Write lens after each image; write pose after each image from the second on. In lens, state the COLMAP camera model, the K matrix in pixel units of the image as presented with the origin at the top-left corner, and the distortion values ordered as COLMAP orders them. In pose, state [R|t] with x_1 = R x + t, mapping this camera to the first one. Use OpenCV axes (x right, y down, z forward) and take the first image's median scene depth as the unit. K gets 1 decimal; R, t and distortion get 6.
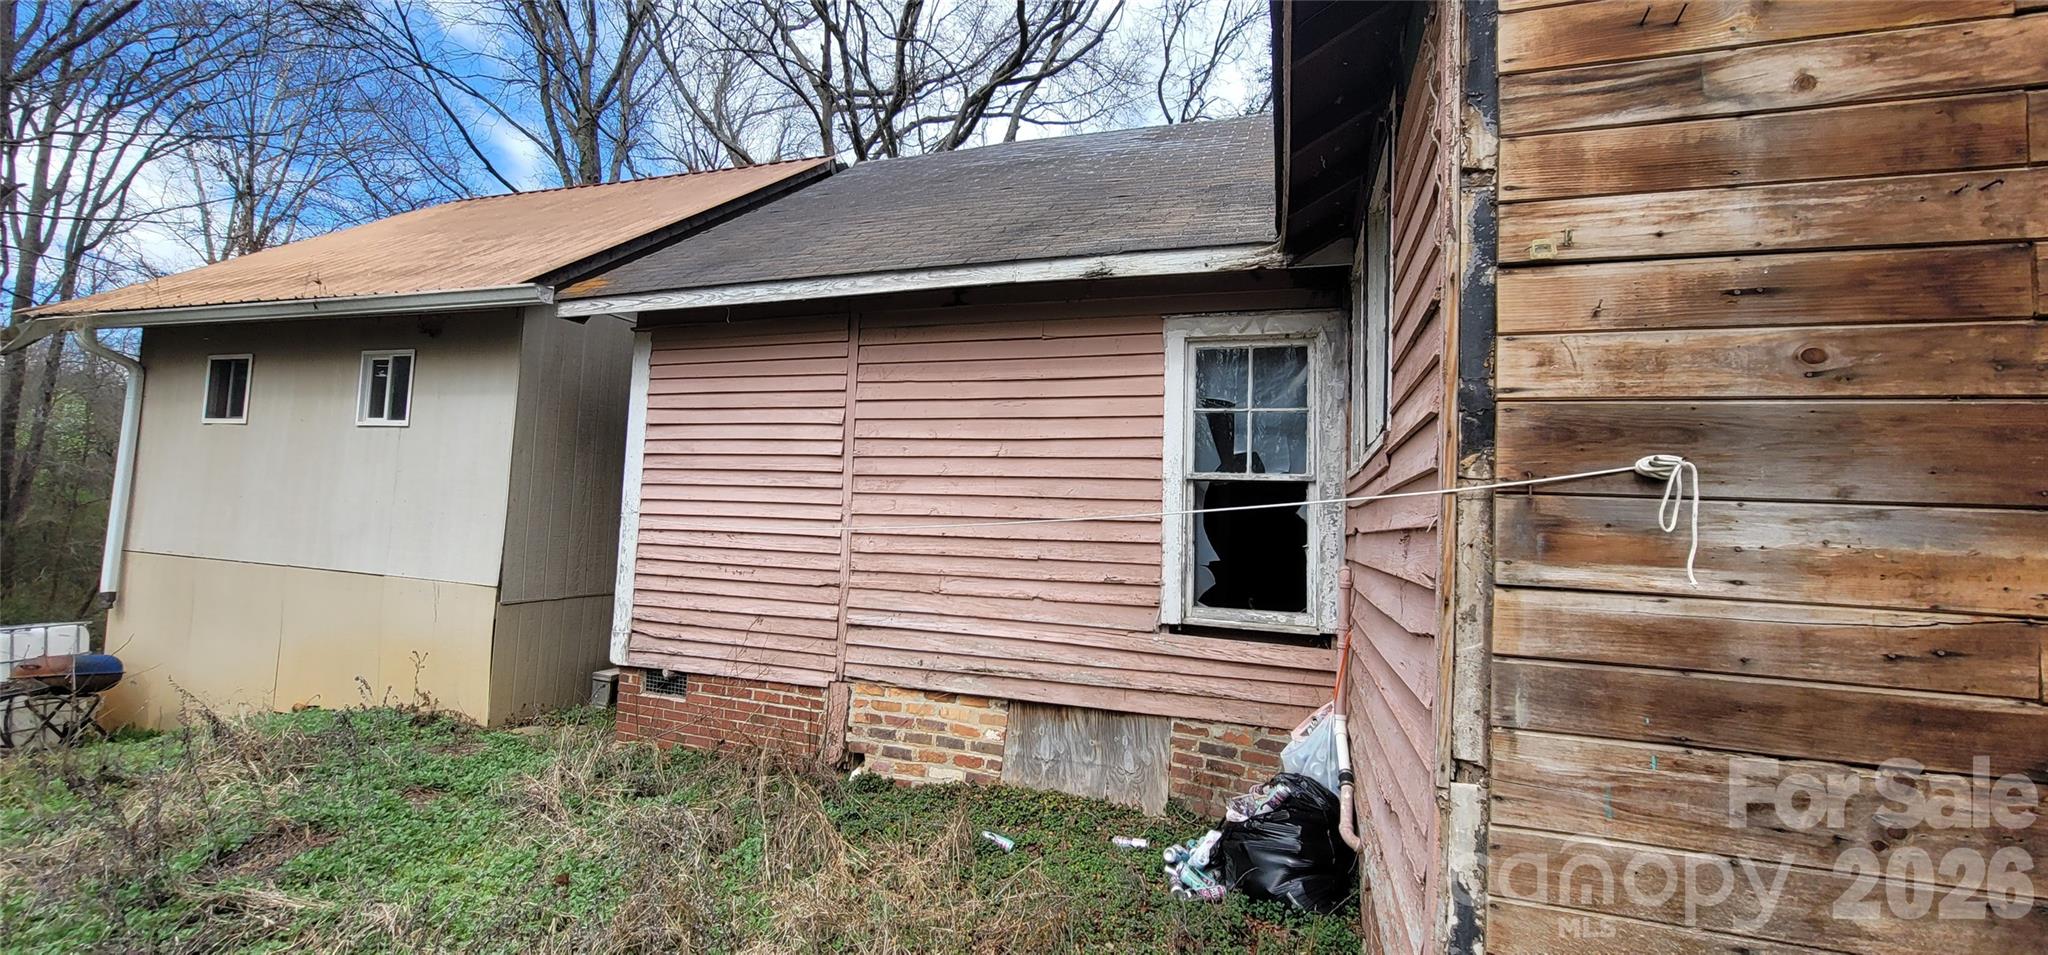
lens RADIAL K [[840.2, 0, 1009.3], [0, 840.2, 465.7], [0, 0, 1]] dist [-0.007880, -0.000323]
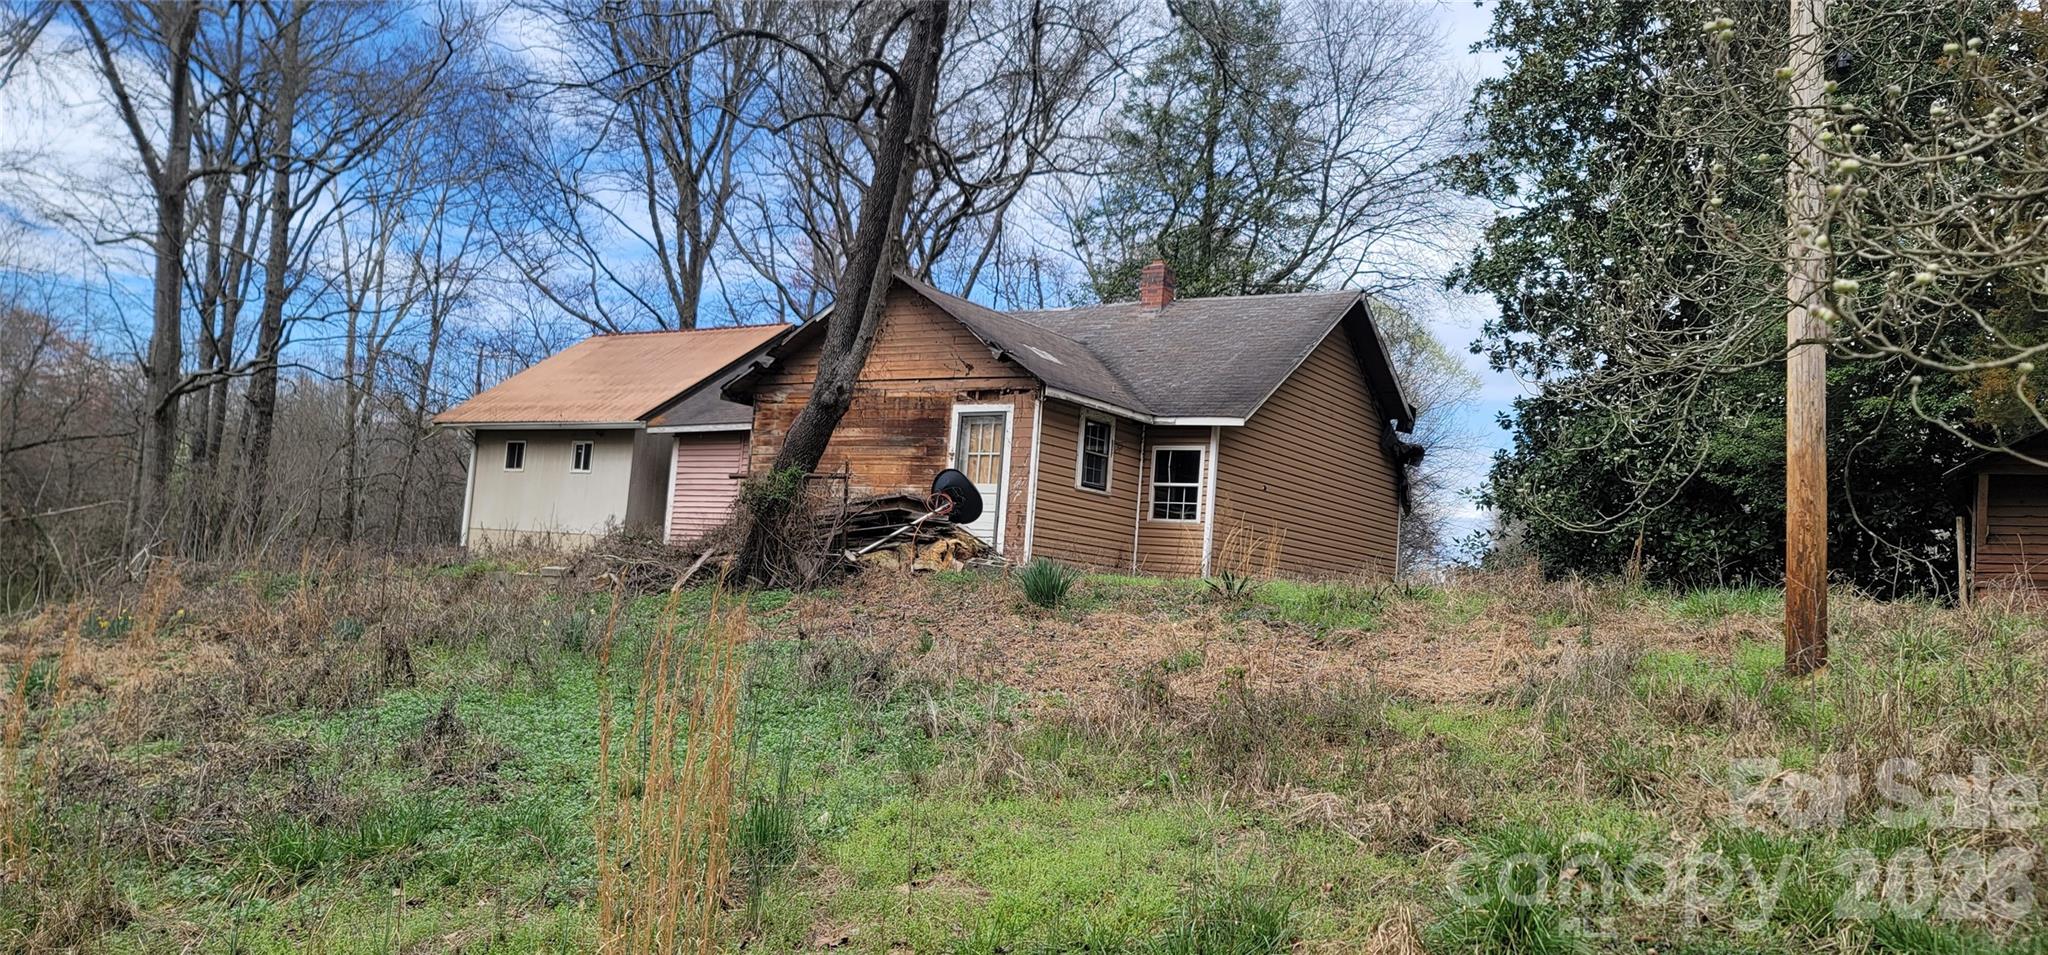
lens RADIAL K [[1441.9, 0, 1025.3], [0, 1441.9, 473.5], [0, 0, 1]] dist [0.043843, 0.000496]
pose [[0.968953, 0.010366, -0.247028, 1.520988], [-0.022692, 0.998632, -0.047105, 0.122407], [0.246202, 0.051248, 0.967863, -2.709193]]
